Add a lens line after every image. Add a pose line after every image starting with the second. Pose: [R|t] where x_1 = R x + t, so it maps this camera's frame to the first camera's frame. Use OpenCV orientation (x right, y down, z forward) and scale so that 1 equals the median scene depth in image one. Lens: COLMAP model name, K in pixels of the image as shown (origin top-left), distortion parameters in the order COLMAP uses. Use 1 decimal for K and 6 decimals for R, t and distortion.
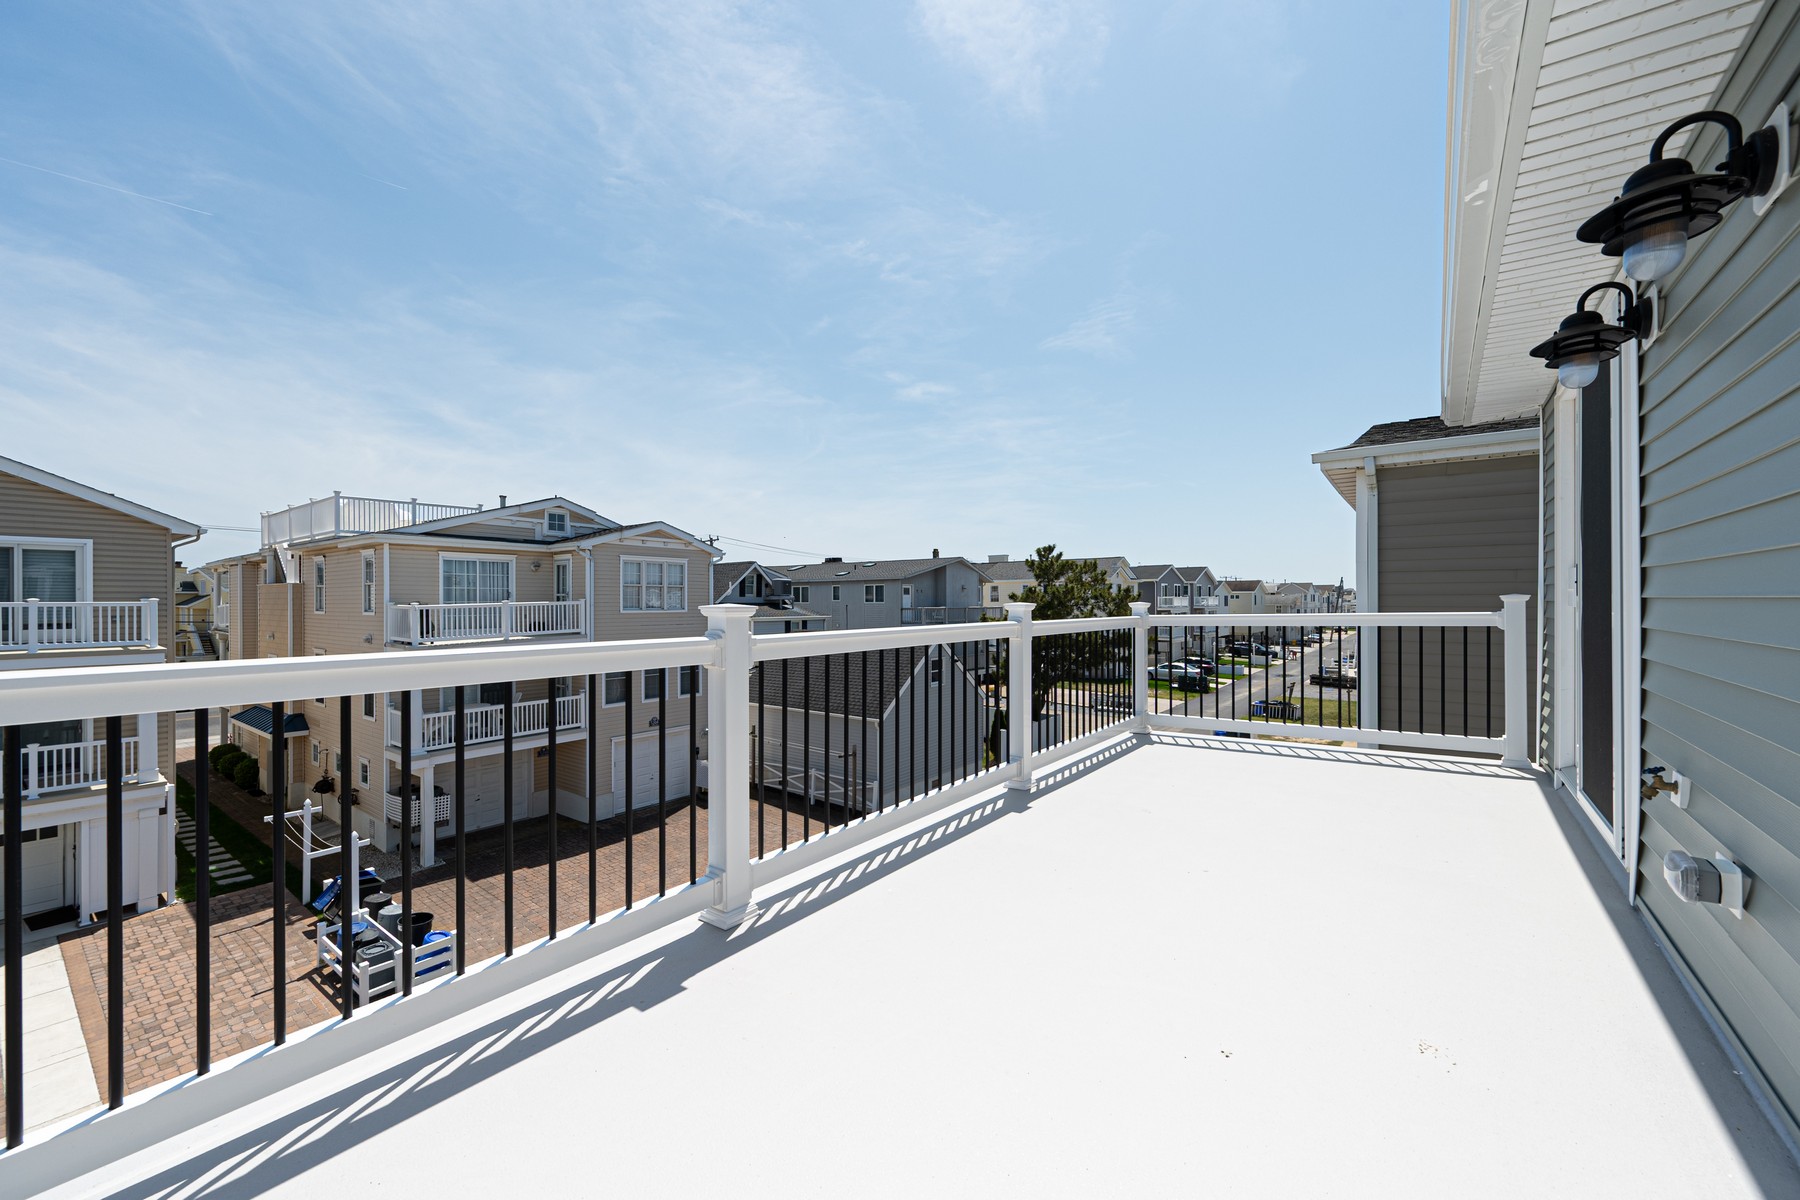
lens RADIAL K [[685.5, 0, 908.3], [0, 685.5, 601.7], [0, 0, 1]] dist [0.004673, -0.000003]
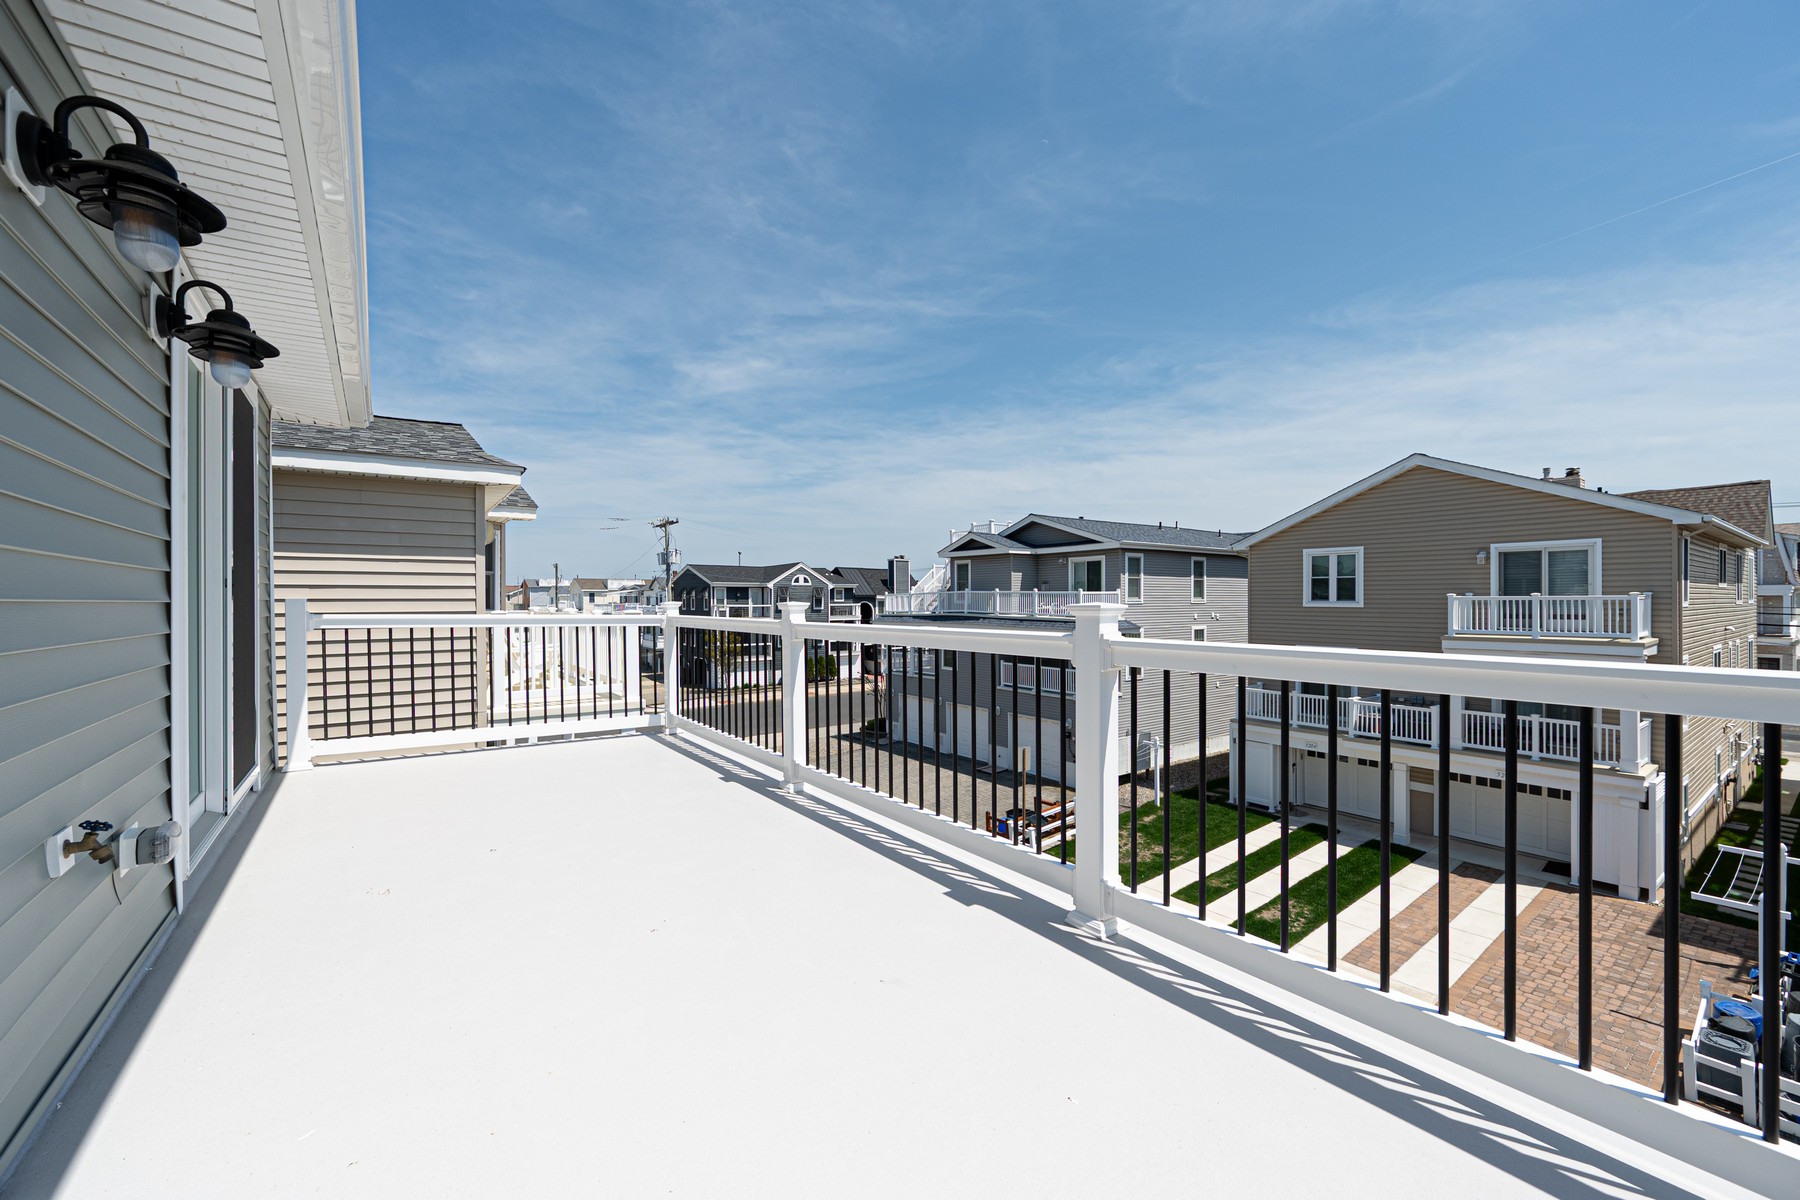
lens RADIAL K [[717.2, 0, 909.4], [0, 717.2, 599.8], [0, 0, 1]] dist [-0.000061, -0.000278]
pose [[-0.285956, 0.002321, -0.958240, 0.232945], [0.005453, 0.999985, 0.000795, -0.000077], [0.958227, -0.004998, -0.285964, 0.308240]]
